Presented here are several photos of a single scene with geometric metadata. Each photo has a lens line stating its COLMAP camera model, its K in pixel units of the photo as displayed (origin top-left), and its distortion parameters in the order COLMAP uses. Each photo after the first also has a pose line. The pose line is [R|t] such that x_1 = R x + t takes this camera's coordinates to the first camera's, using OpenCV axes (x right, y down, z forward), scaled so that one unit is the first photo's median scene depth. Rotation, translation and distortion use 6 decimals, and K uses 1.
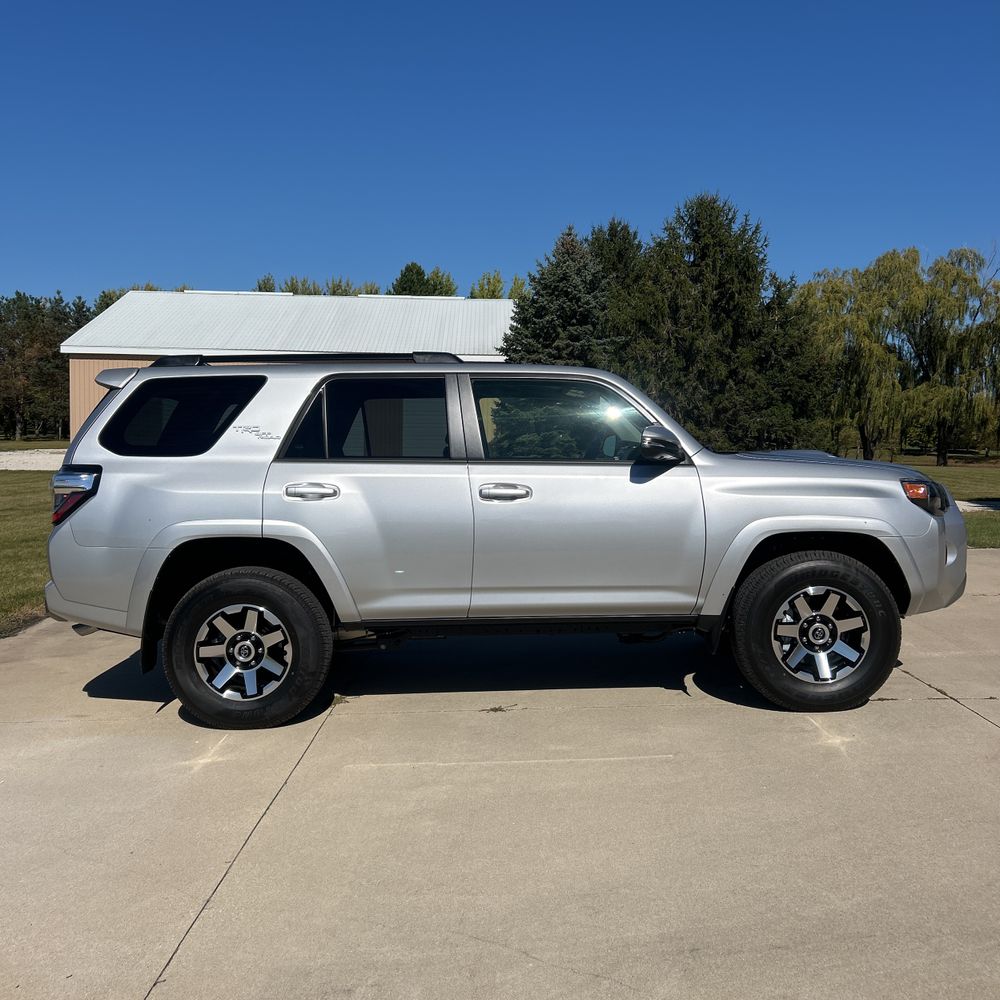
lens RADIAL K [[1016.5, 0, 503.0], [0, 1016.5, 491.2], [0, 0, 1]] dist [0.028187, 0.000000]
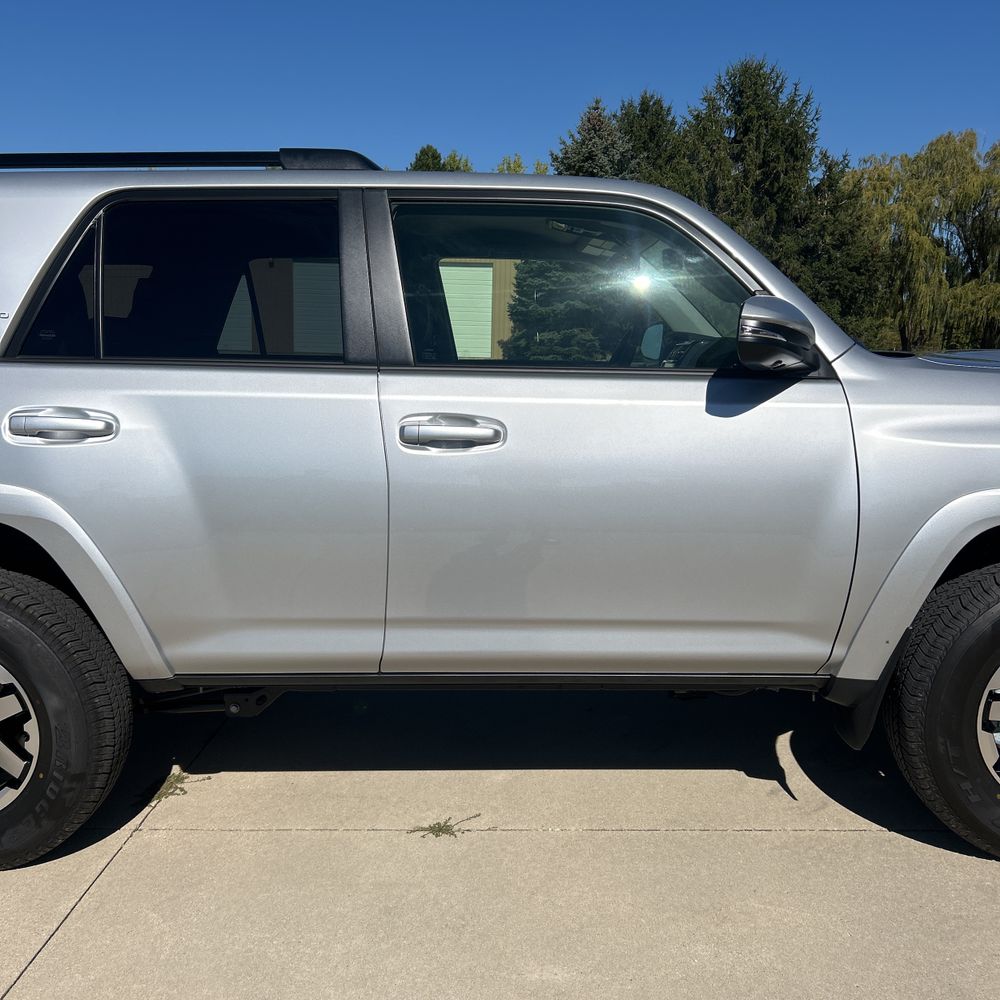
lens RADIAL K [[1016.5, 0, 497.7], [0, 1016.5, 510.2], [0, 0, 1]] dist [0.028187, 0.000000]
pose [[0.999622, 0.013346, -0.024053, 0.036717], [-0.010459, 0.993149, 0.116383, -0.018567], [0.025441, -0.116088, 0.992913, 0.502334]]
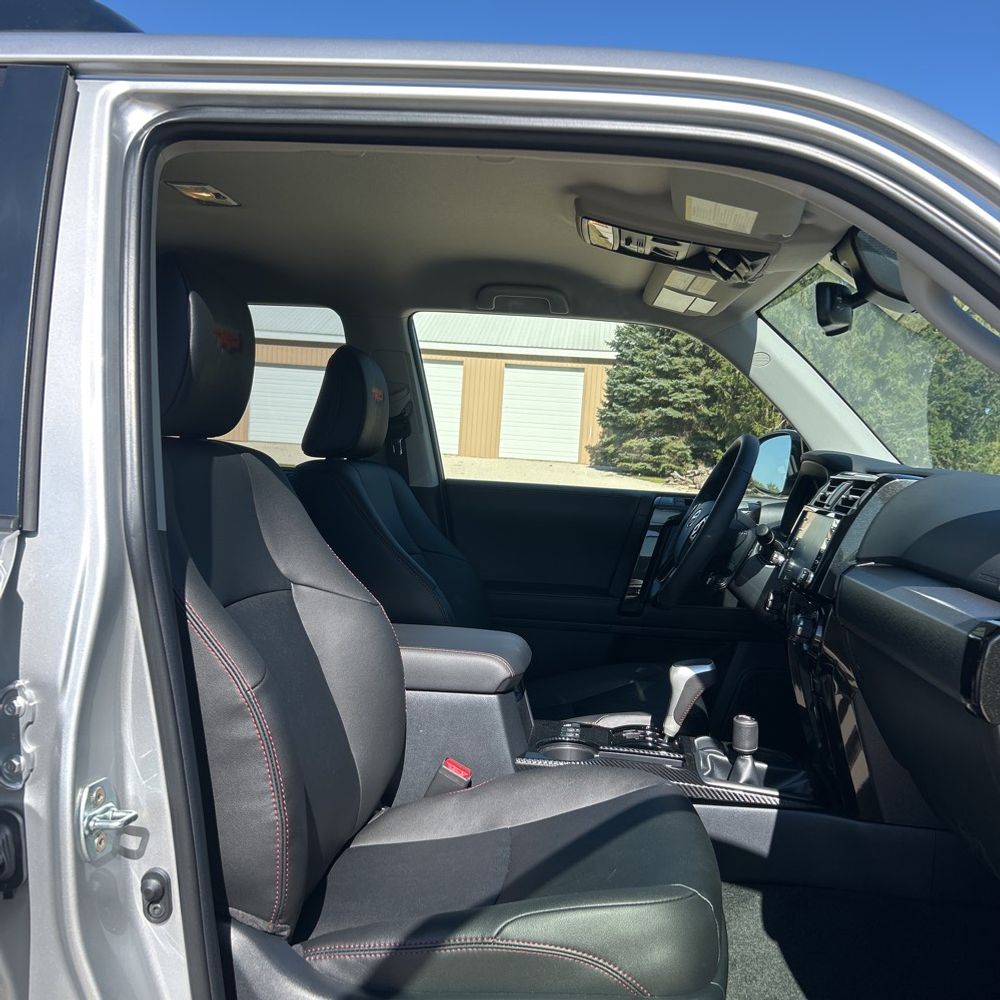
lens RADIAL K [[994.5, 0, 497.6], [0, 994.5, 496.5], [0, 0, 1]] dist [-0.025225, 0.000000]
pose [[0.991034, 0.063877, -0.117355, 0.078808], [-0.063257, 0.997957, 0.009005, -0.048596], [0.117691, -0.001501, 0.993049, 0.983897]]
